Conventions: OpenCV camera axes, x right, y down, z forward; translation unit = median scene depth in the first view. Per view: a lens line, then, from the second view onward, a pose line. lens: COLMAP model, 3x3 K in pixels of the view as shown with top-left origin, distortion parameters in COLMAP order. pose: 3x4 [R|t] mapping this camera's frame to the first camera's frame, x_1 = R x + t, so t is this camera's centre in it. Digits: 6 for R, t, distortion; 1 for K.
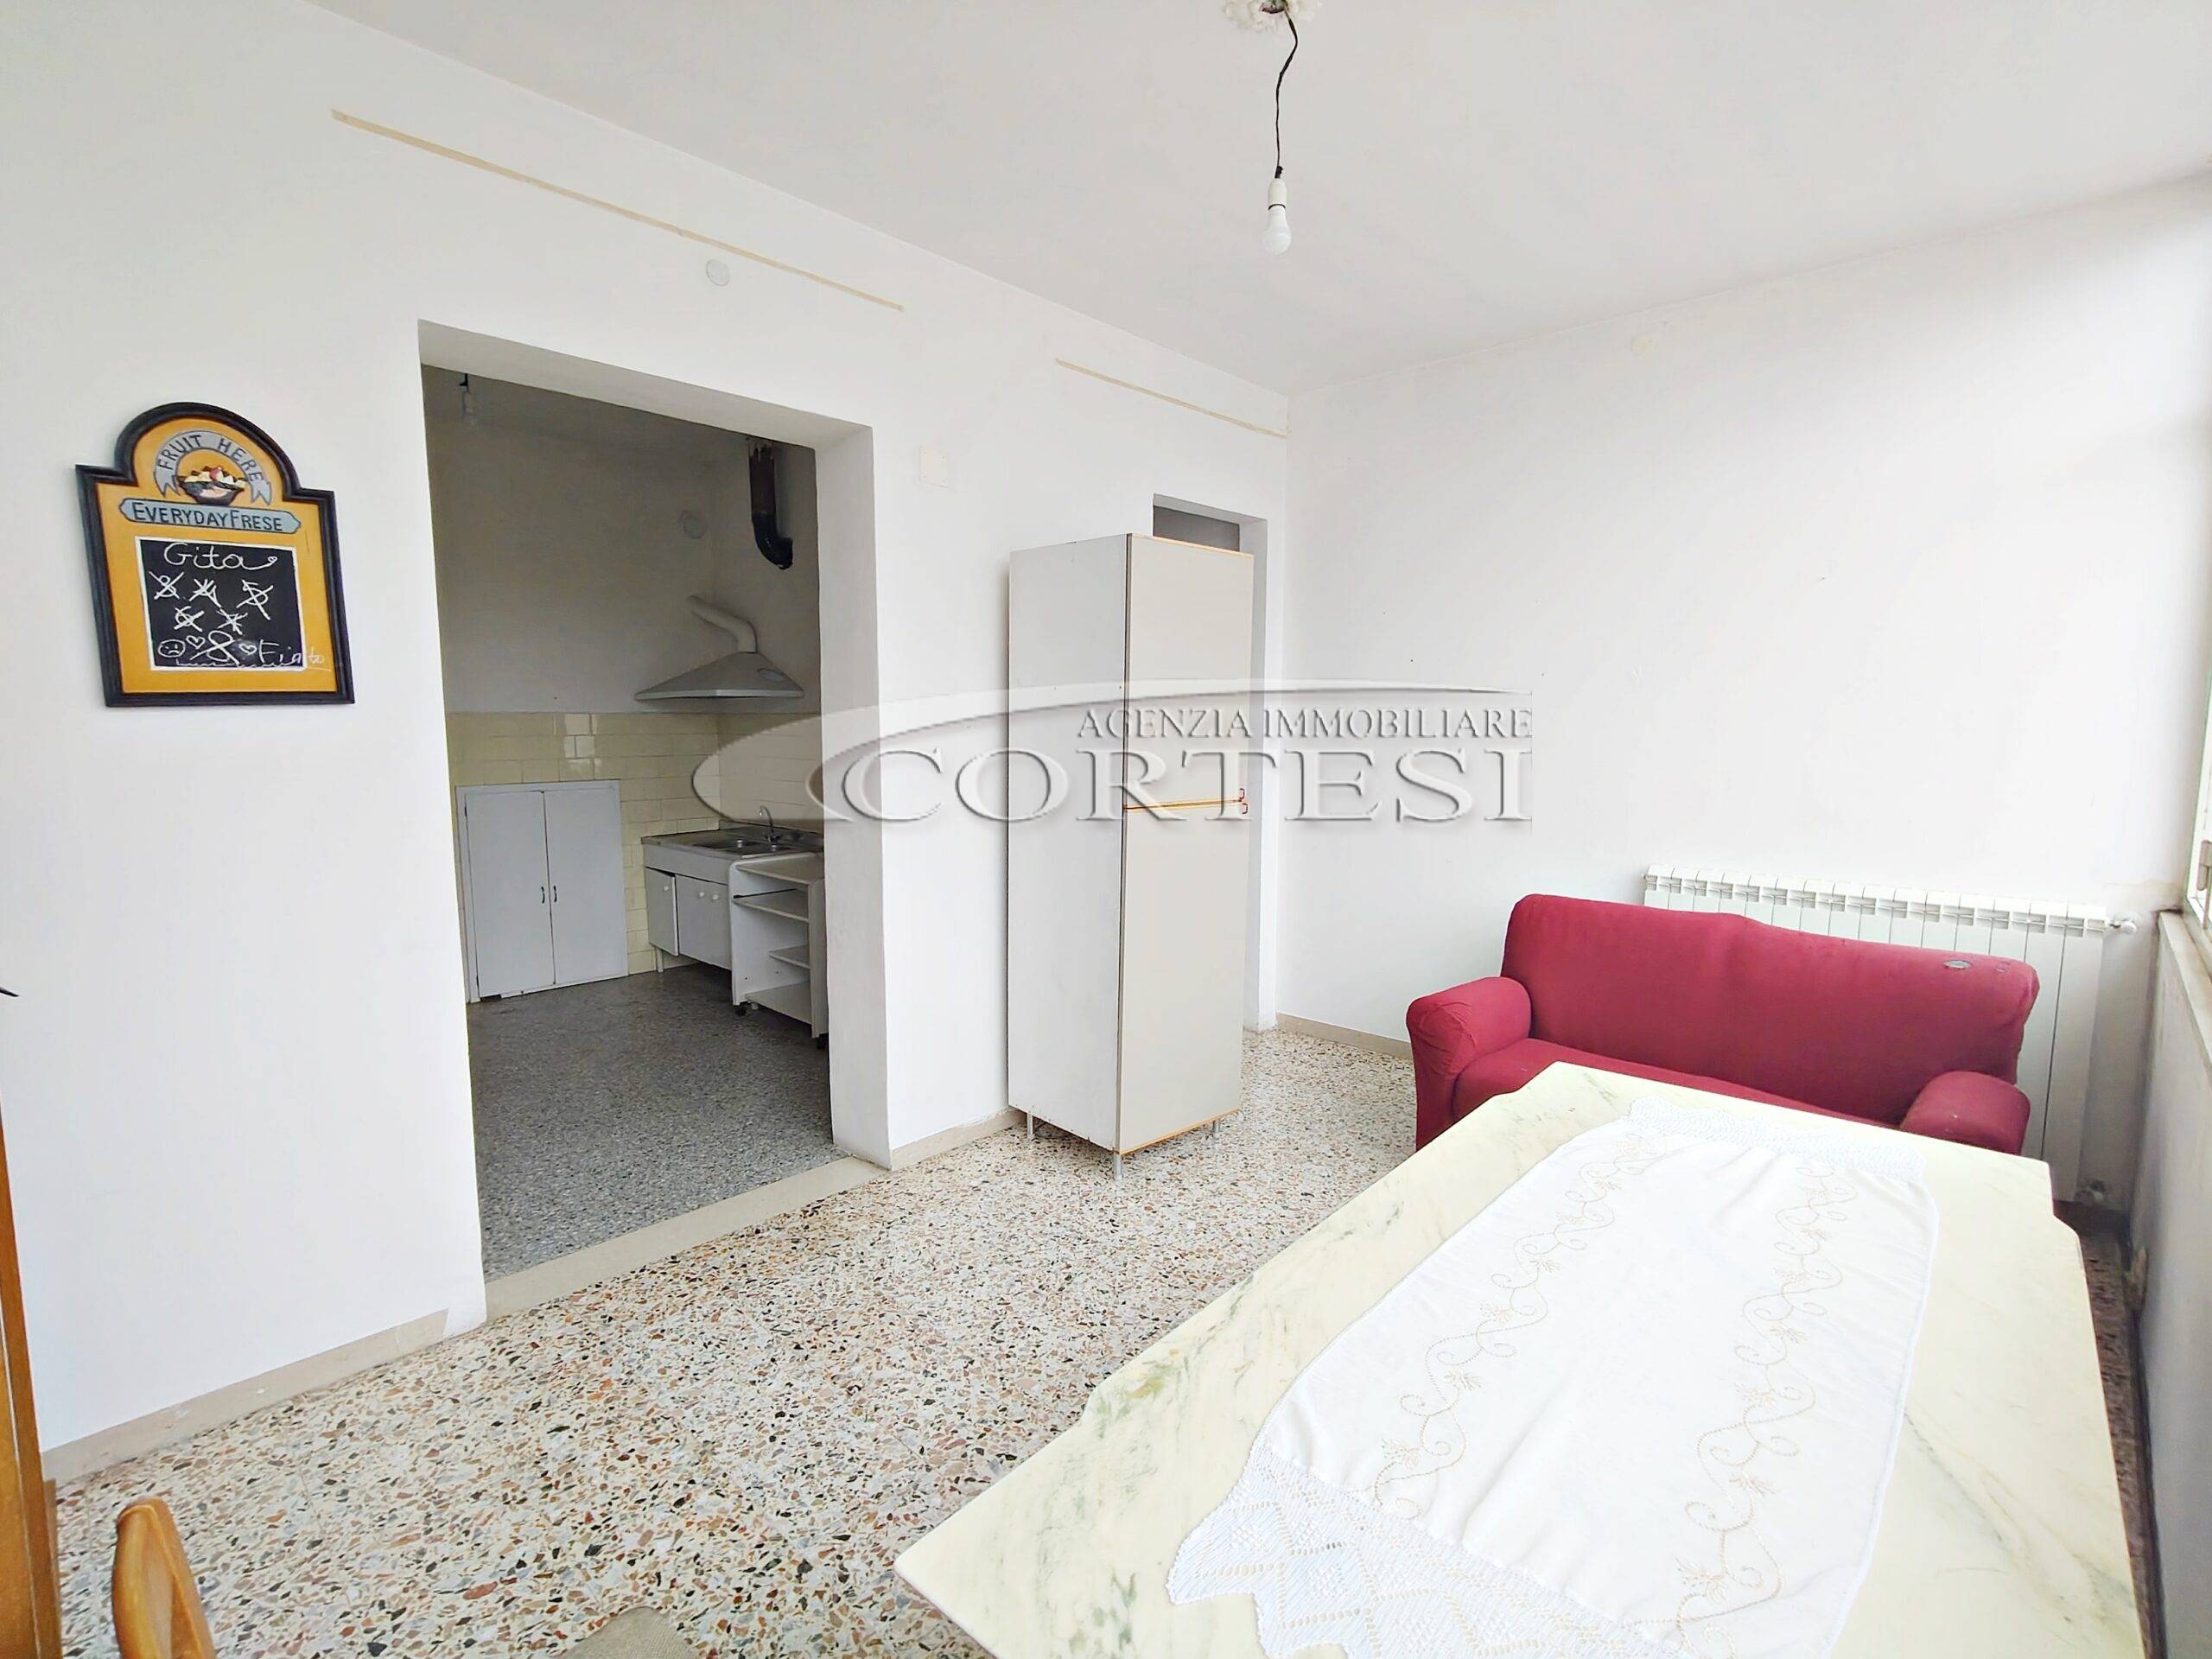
lens RADIAL K [[1029.2, 0, 1102.1], [0, 1029.2, 833.6], [0, 0, 1]] dist [0.003027, 0.000101]
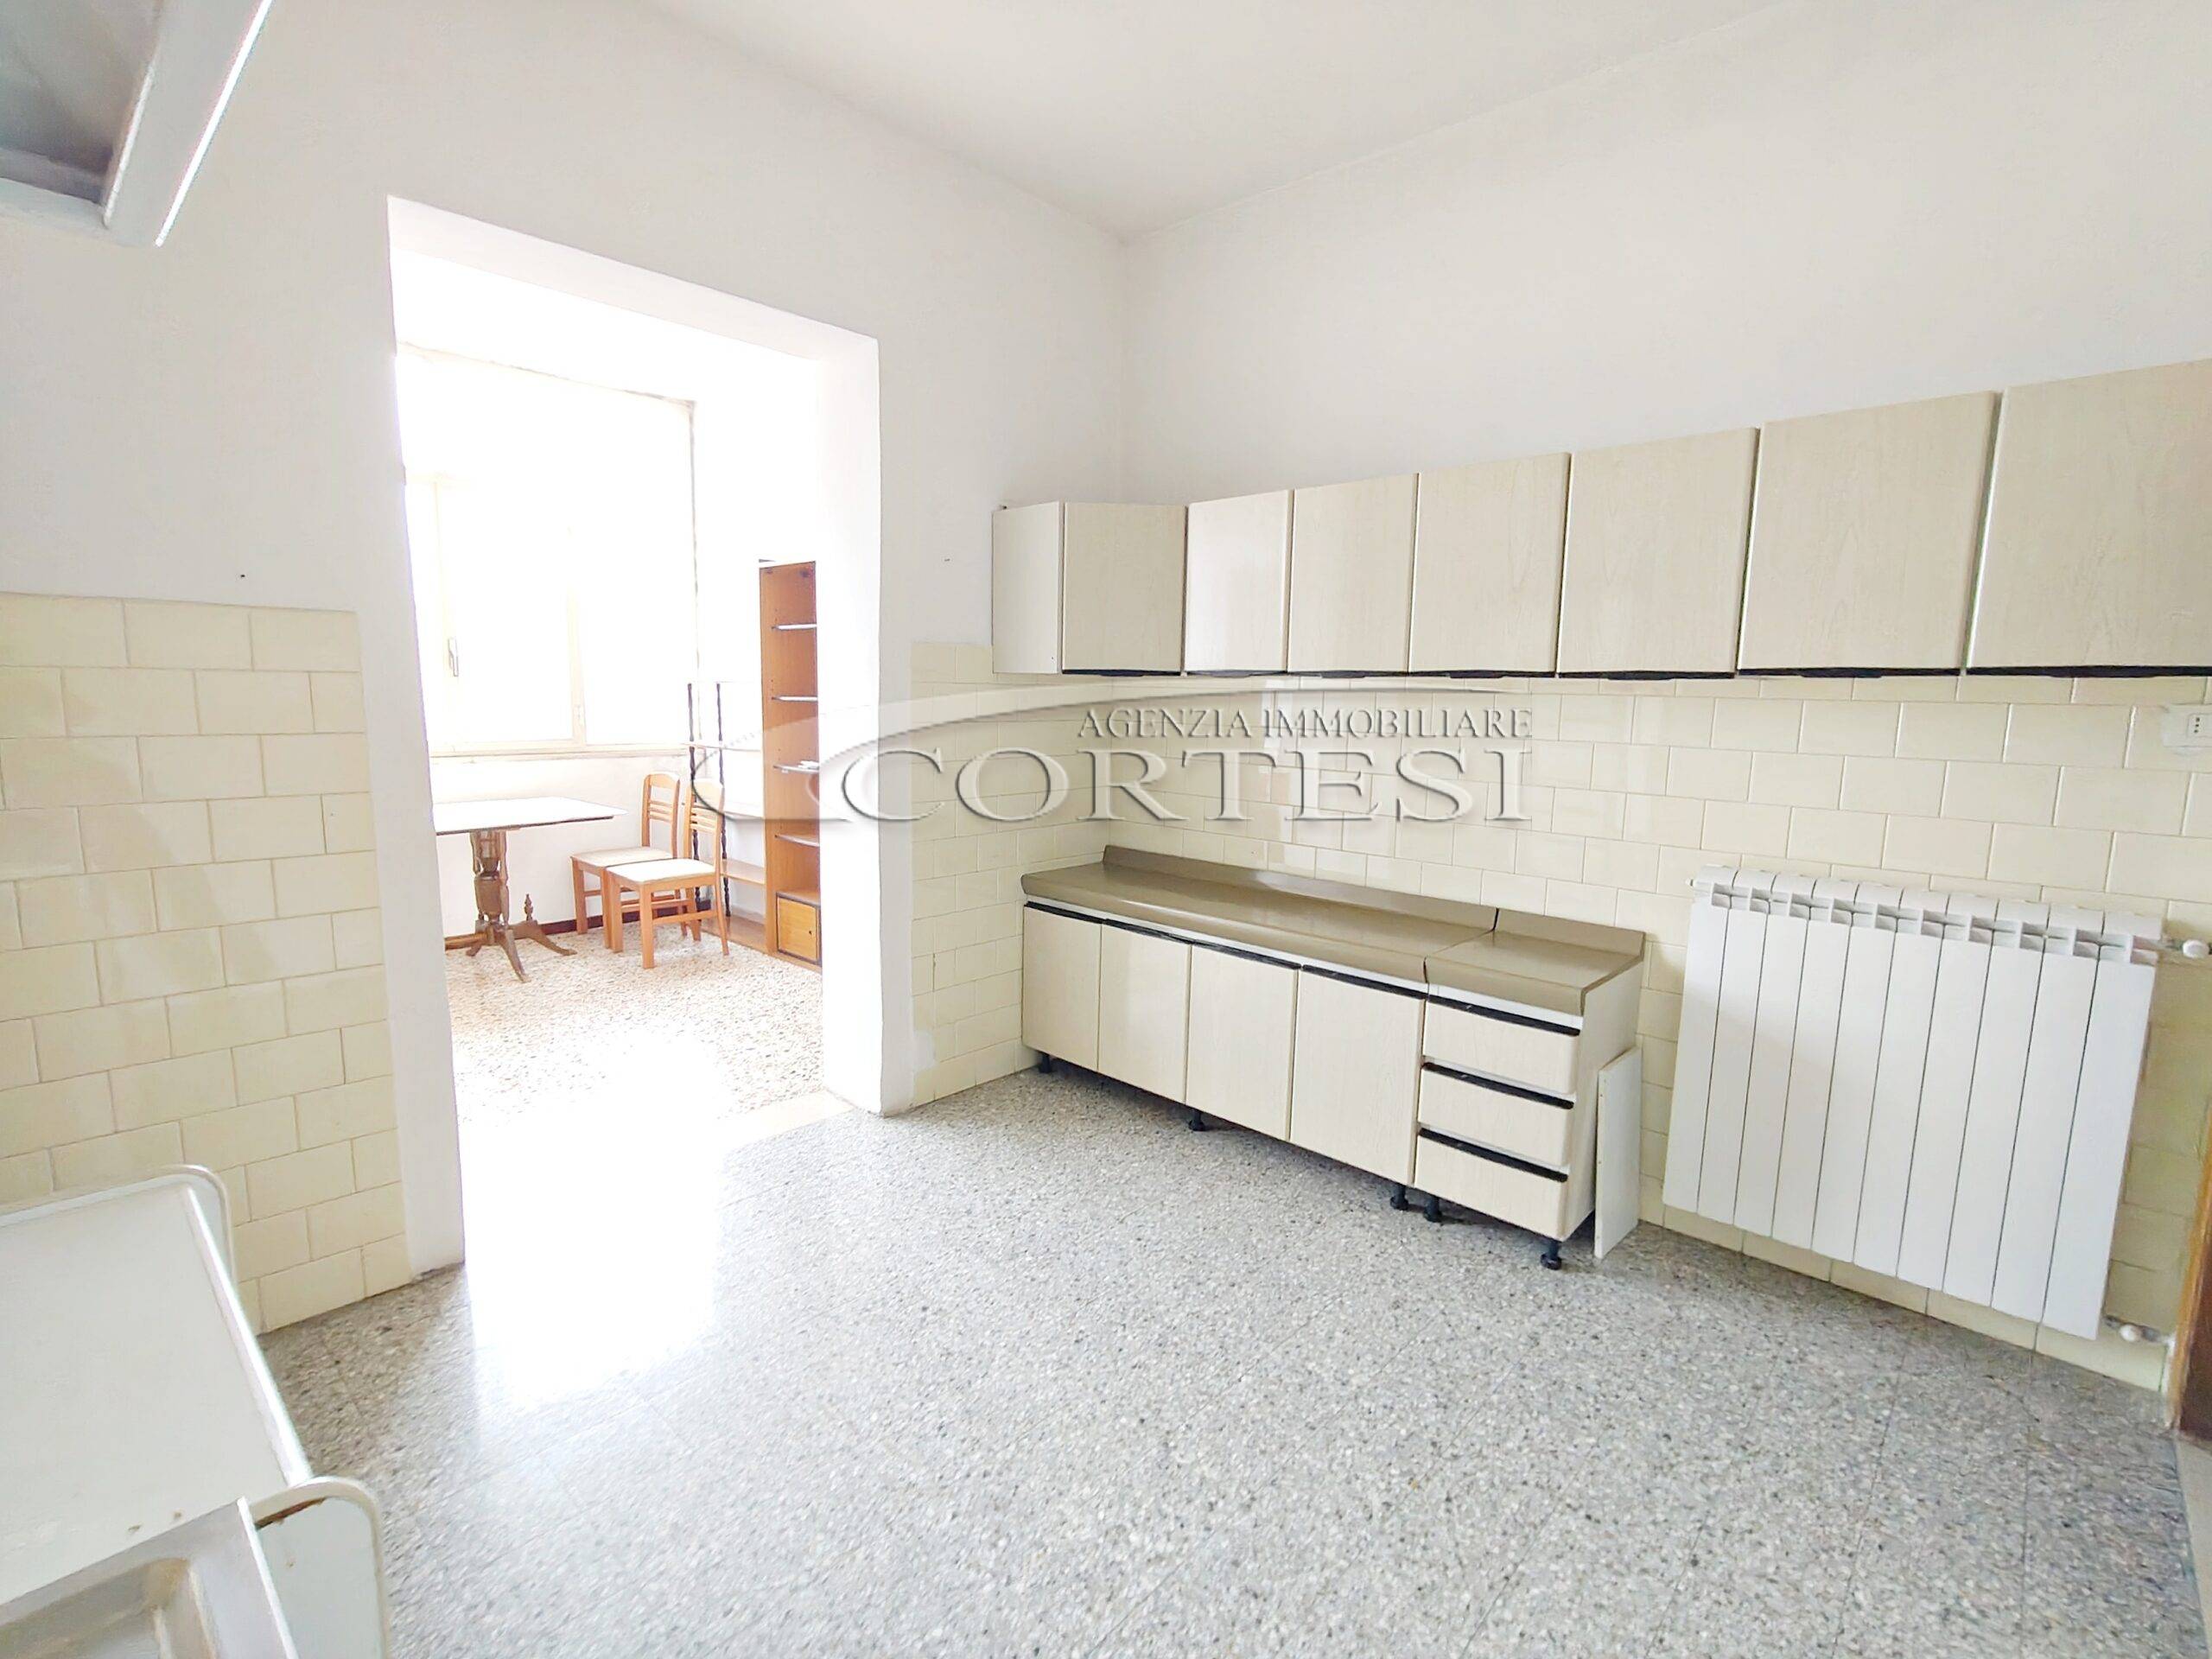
lens RADIAL K [[1038.8, 0, 1092.1], [0, 1038.8, 827.6], [0, 0, 1]] dist [-0.002087, 0.000255]
pose [[-0.999770, -0.021299, -0.002625, -0.462313], [-0.021283, 0.968366, 0.248625, -0.106735], [-0.002753, 0.248623, -0.968596, 1.106664]]
